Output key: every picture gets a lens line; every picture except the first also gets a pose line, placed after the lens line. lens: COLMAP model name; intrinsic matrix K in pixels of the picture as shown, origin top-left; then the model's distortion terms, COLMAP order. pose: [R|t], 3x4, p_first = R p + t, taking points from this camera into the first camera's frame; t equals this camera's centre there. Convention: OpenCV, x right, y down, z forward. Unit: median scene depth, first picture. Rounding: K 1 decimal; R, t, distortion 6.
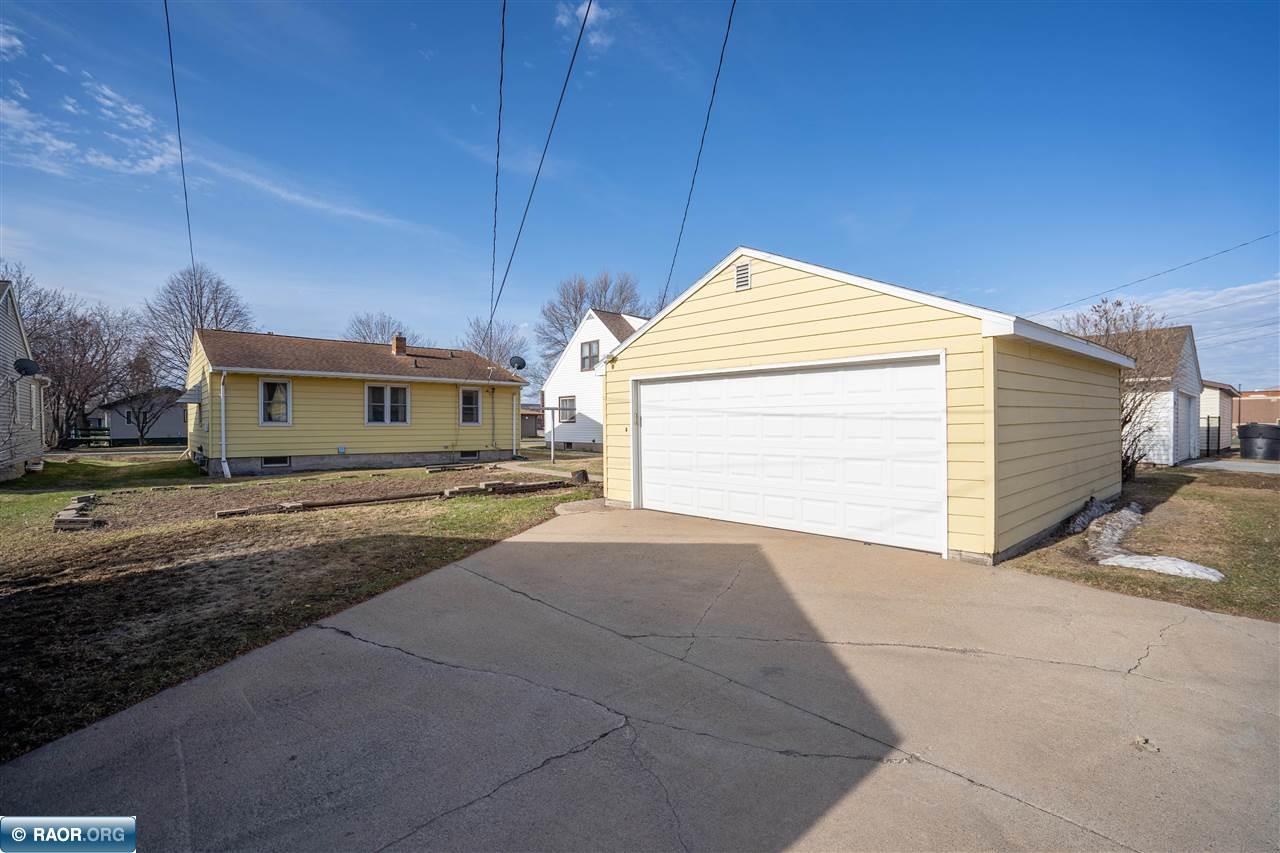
lens RADIAL K [[592.0, 0, 635.9], [0, 592.0, 443.0], [0, 0, 1]] dist [0.001059, 0.000717]
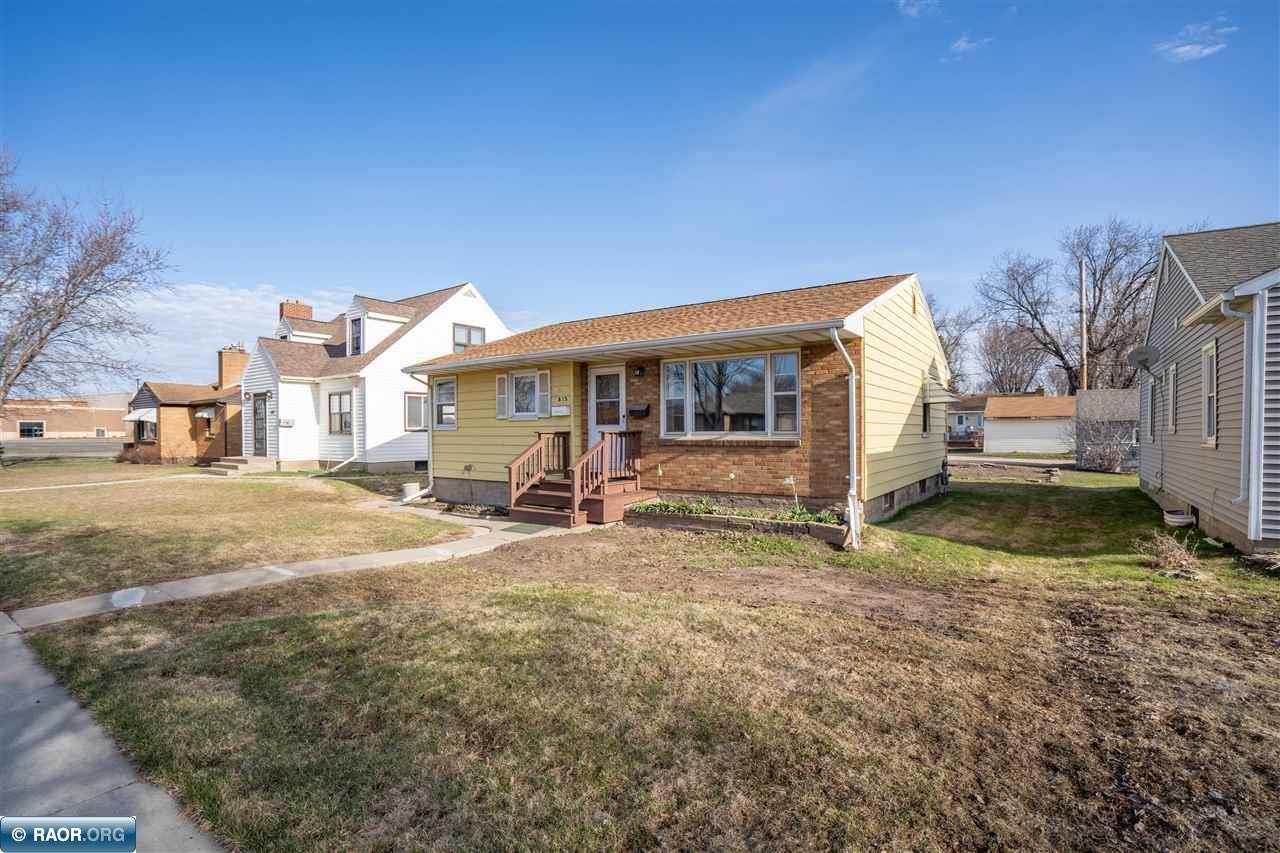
lens RADIAL K [[578.3, 0, 635.7], [0, 578.3, 432.0], [0, 0, 1]] dist [-0.004132, 0.000085]
pose [[-0.198169, 0.002060, 0.980166, -0.109453], [0.031734, 0.999487, 0.004316, -0.003966], [-0.979654, 0.031960, -0.198133, 0.121579]]
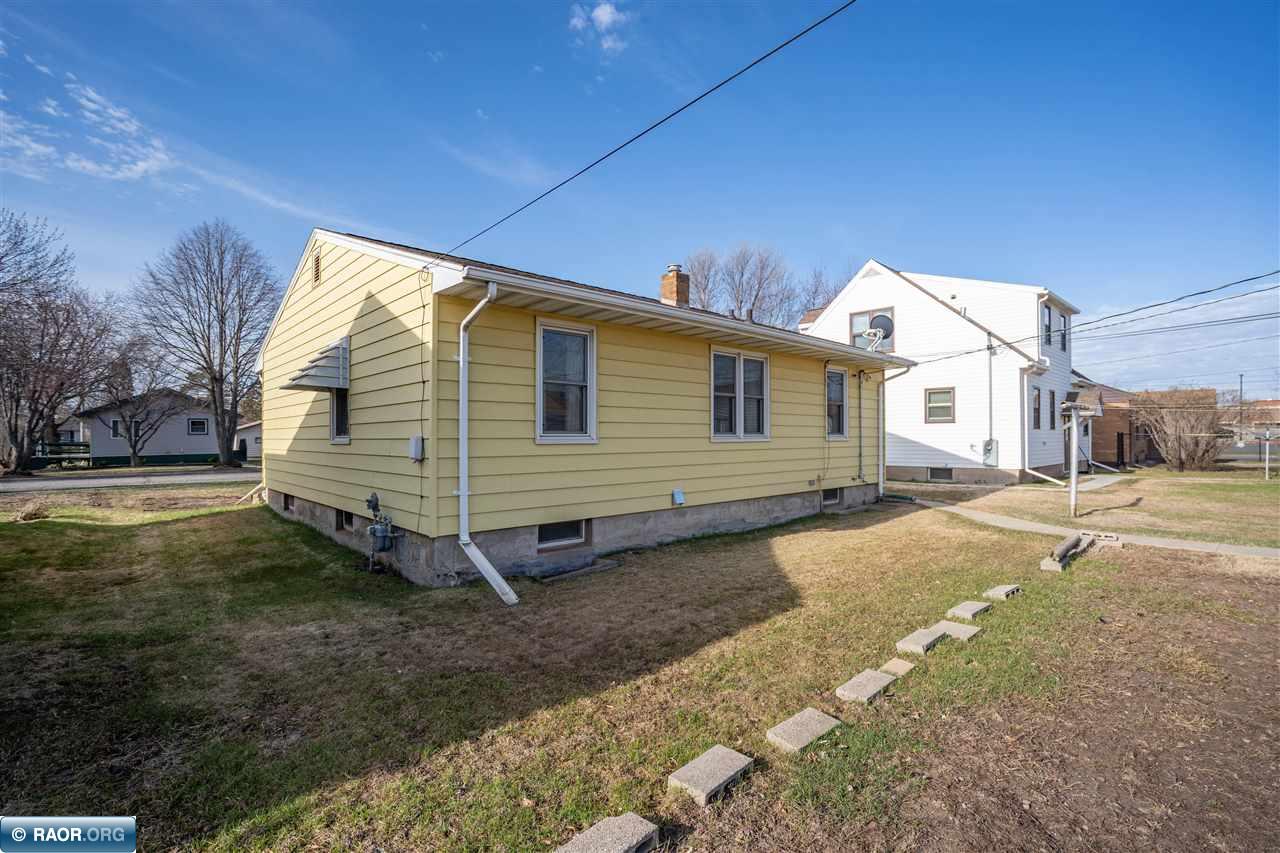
lens RADIAL K [[578.3, 0, 635.7], [0, 578.3, 432.0], [0, 0, 1]] dist [-0.004132, 0.000085]
pose [[0.999109, -0.001307, 0.042182, -0.046740], [0.002944, 0.999244, -0.038762, -0.001730], [-0.042100, 0.038852, 0.998358, 0.049731]]
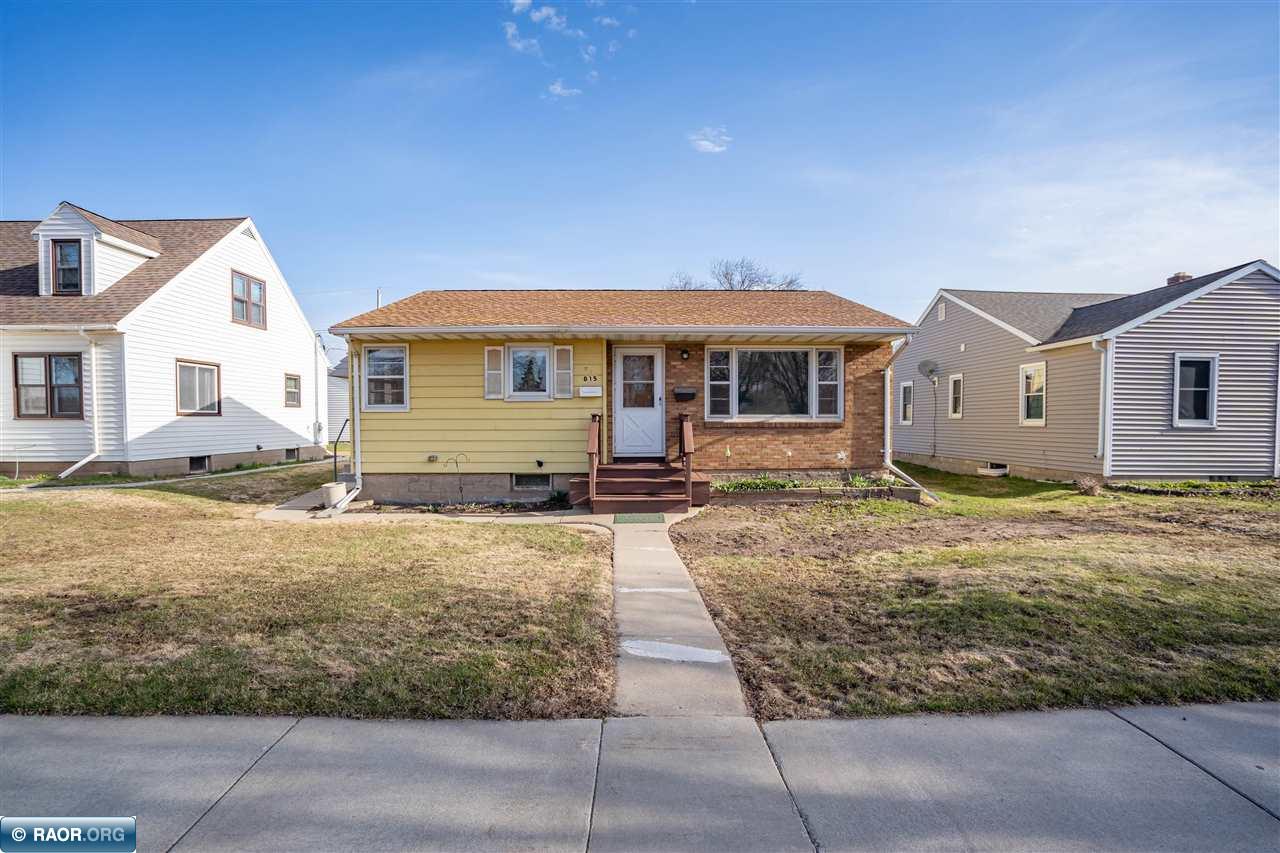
lens RADIAL K [[552.9, 0, 639.6], [0, 552.9, 434.2], [0, 0, 1]] dist [-0.013224, 0.000091]
pose [[-0.731780, -0.013469, 0.681408, -0.092521], [0.021851, 0.998827, 0.043210, -0.004209], [-0.681191, 0.046510, -0.730627, 0.146692]]
